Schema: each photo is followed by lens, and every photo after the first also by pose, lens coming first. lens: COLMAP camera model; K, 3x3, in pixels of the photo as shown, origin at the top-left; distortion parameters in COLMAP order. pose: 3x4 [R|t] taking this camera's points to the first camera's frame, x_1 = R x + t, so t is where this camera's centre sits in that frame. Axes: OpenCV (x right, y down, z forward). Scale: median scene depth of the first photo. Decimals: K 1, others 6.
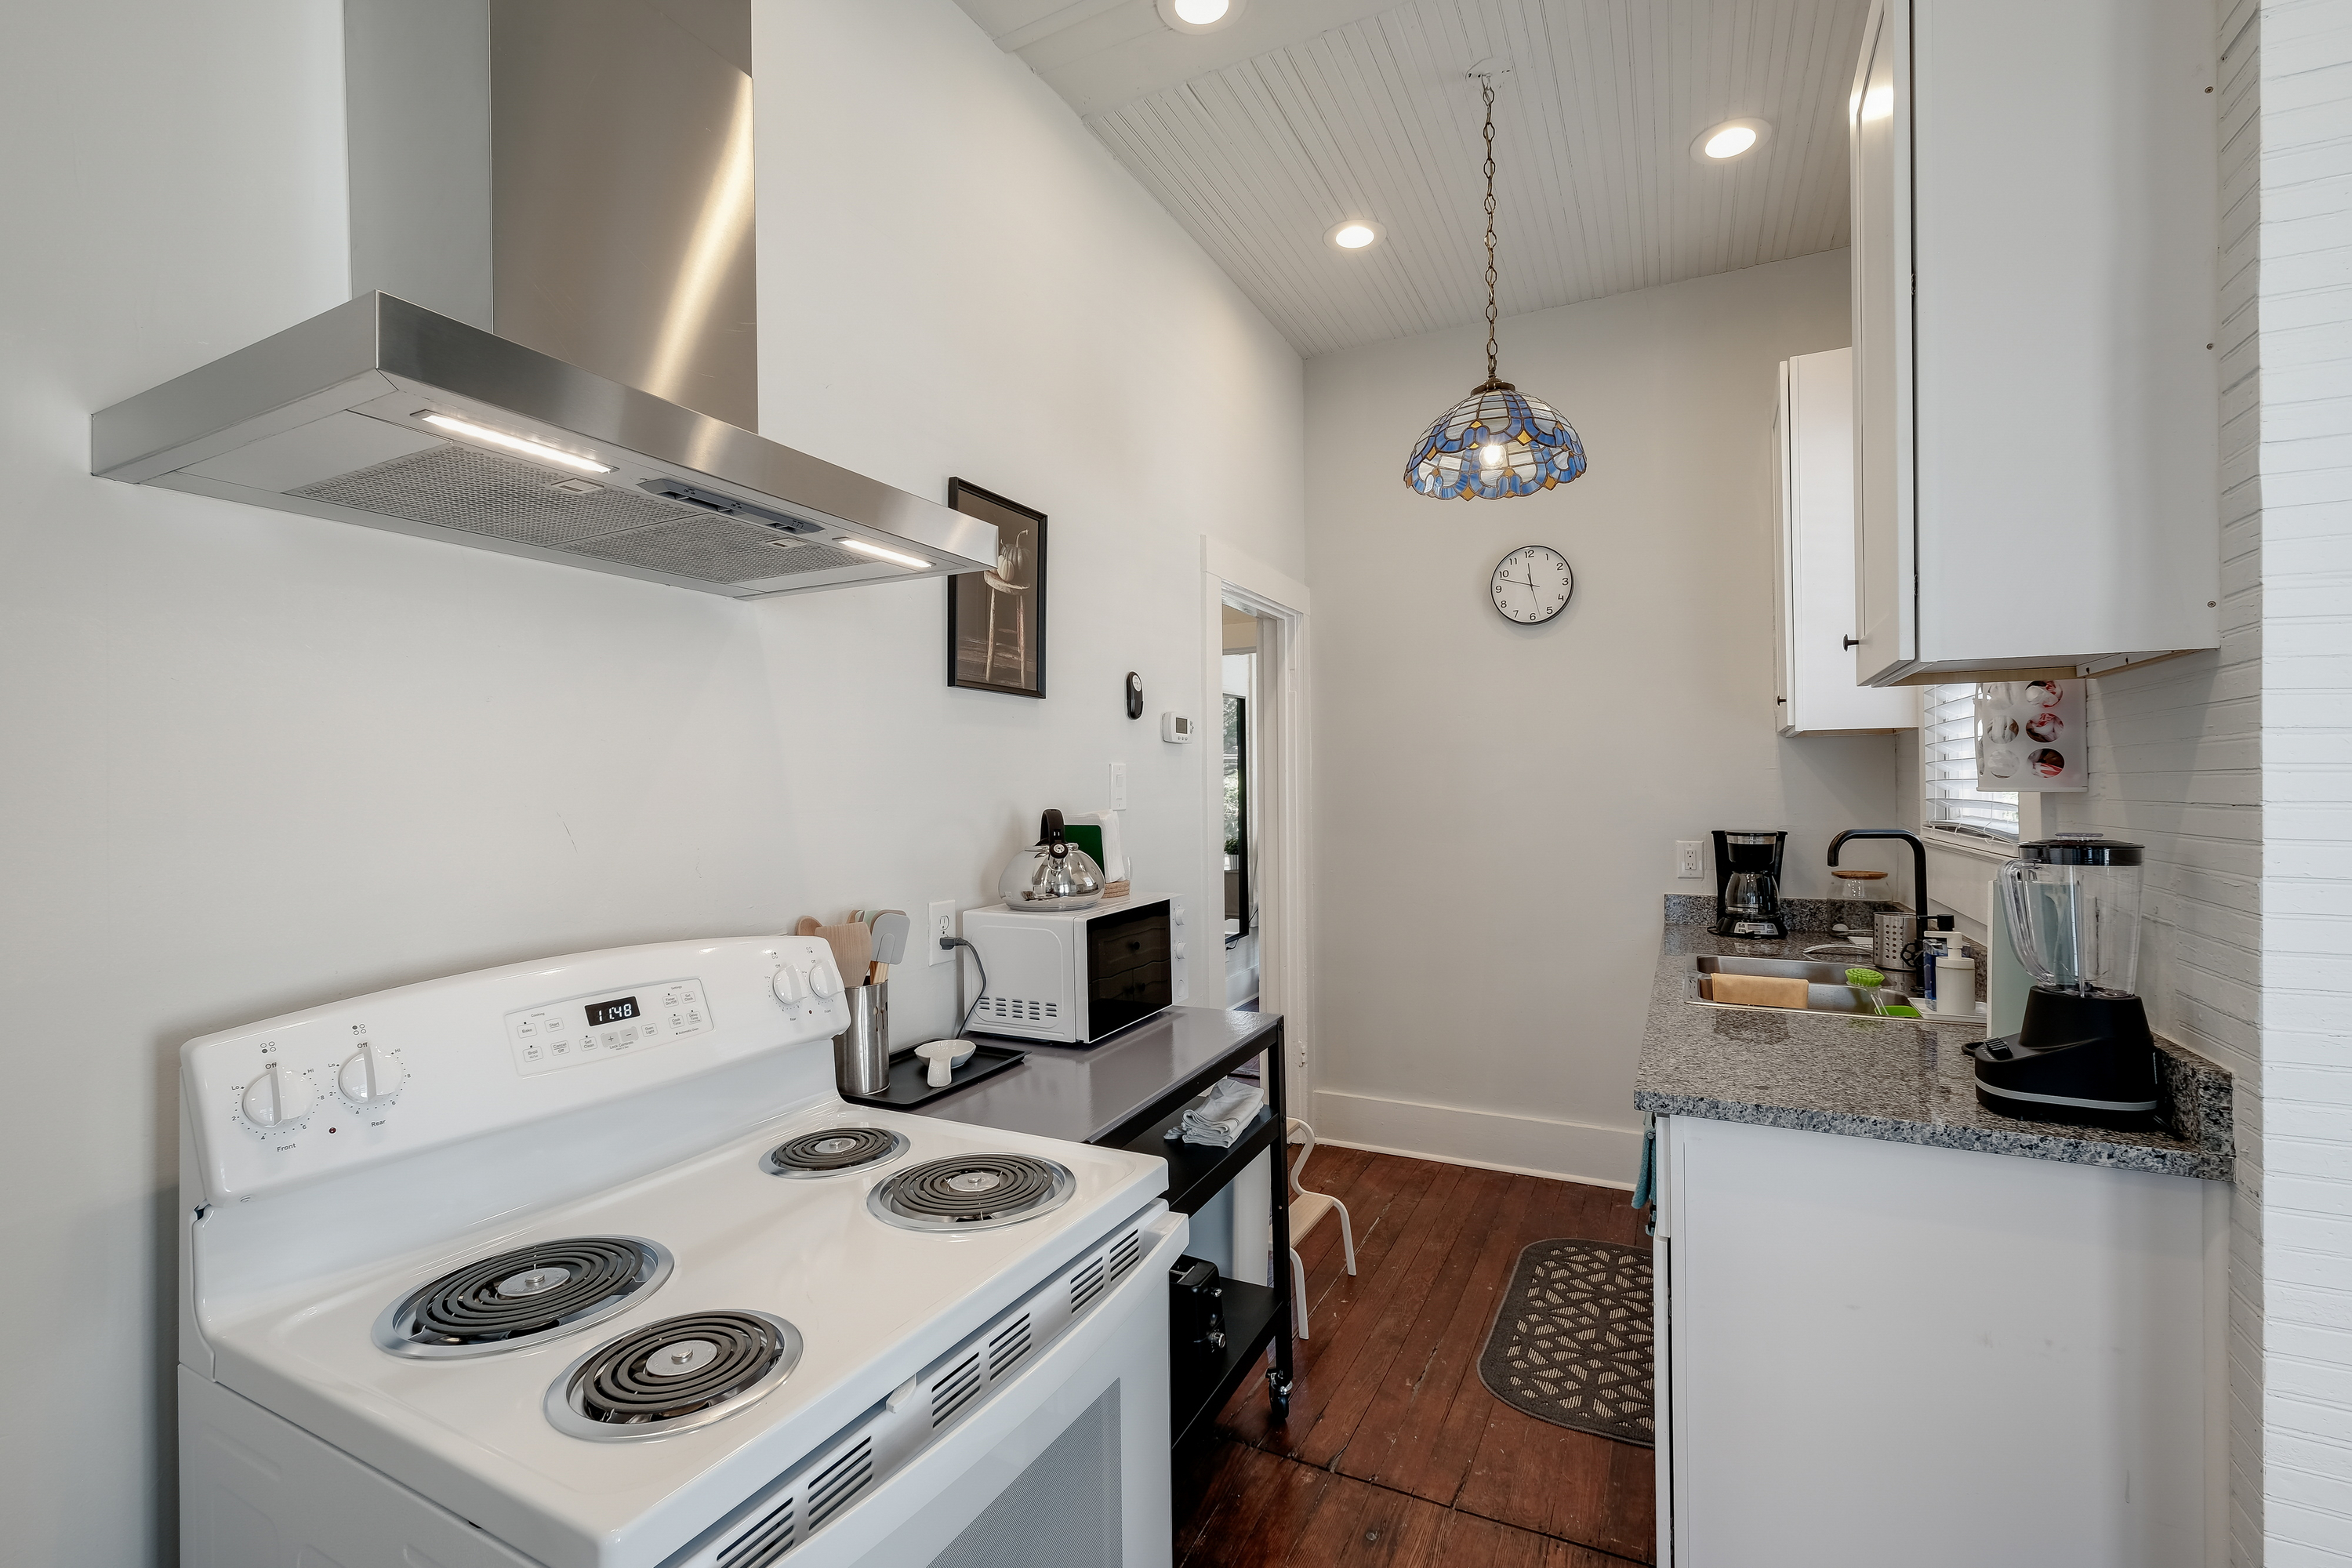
lens RADIAL K [[1009.3, 0, 1177.1], [0, 1009.3, 766.1], [0, 0, 1]] dist [0.002230, 0.000035]
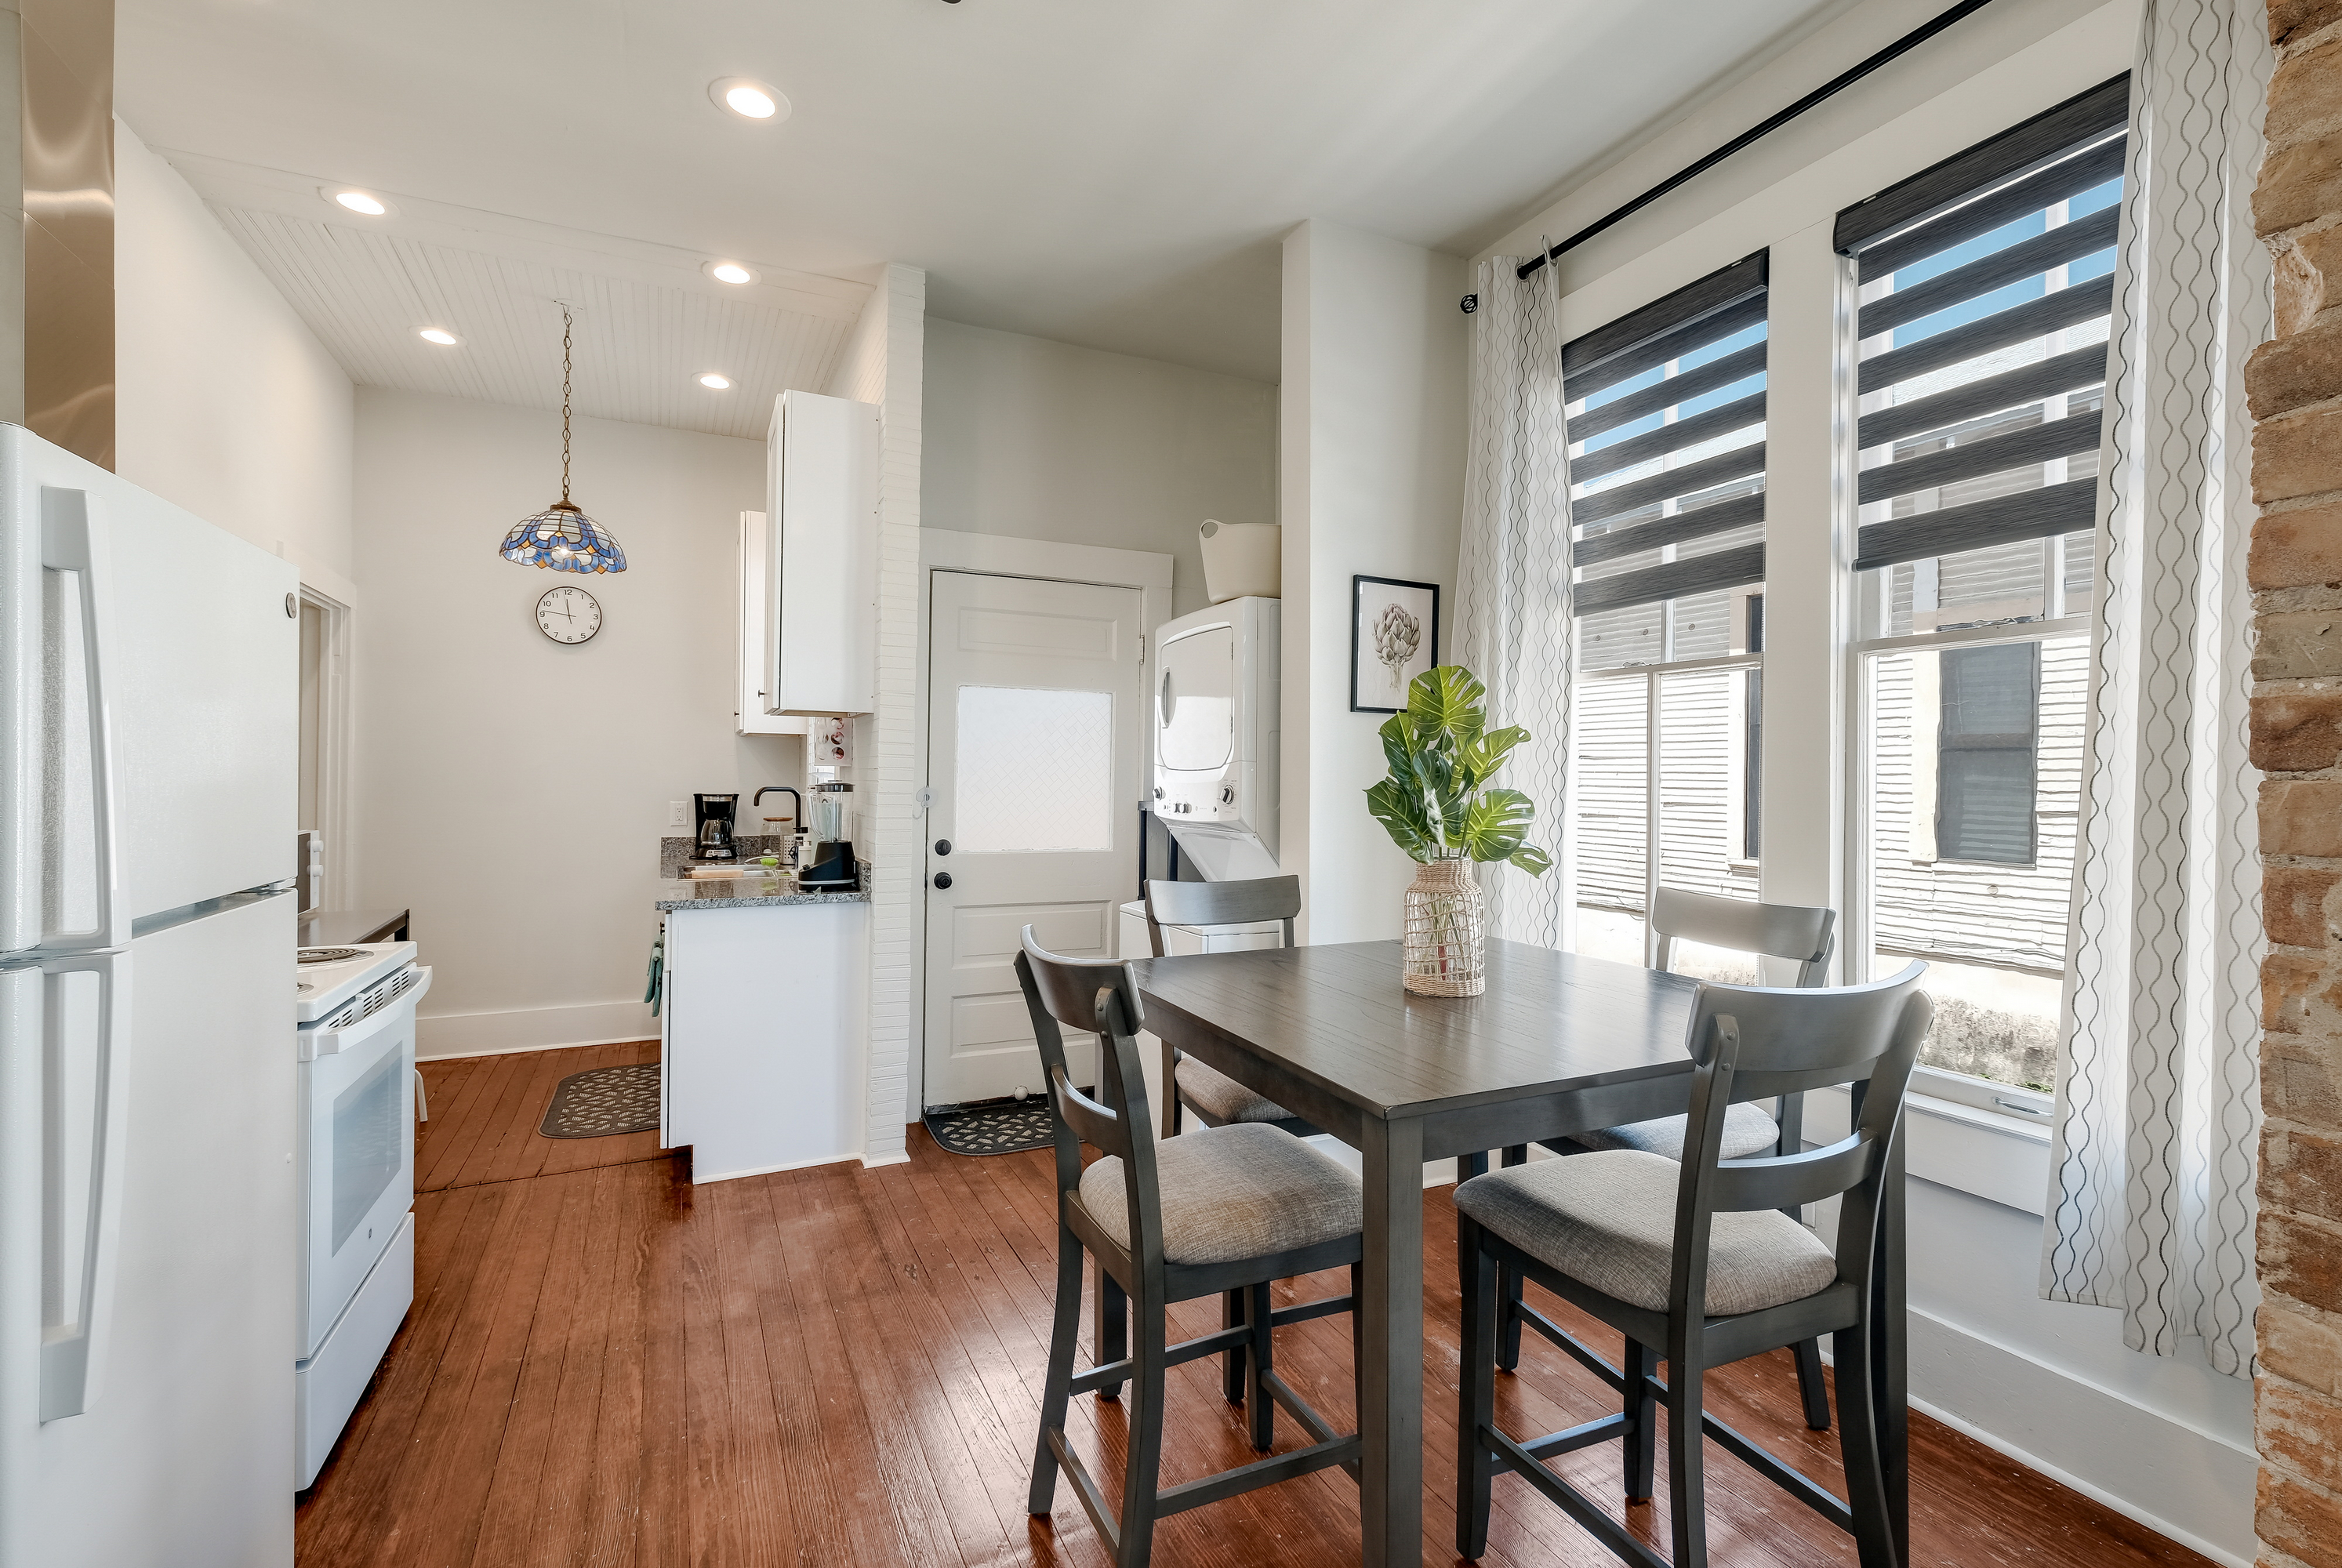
lens RADIAL K [[1005.9, 0, 1171.0], [0, 1005.9, 784.0], [0, 0, 1]] dist [-0.001248, -0.000063]
pose [[0.596821, 0.009322, 0.802320, -0.334402], [-0.030743, 0.999464, 0.011256, 0.011004], [-0.801785, -0.031383, 0.596787, -0.625345]]
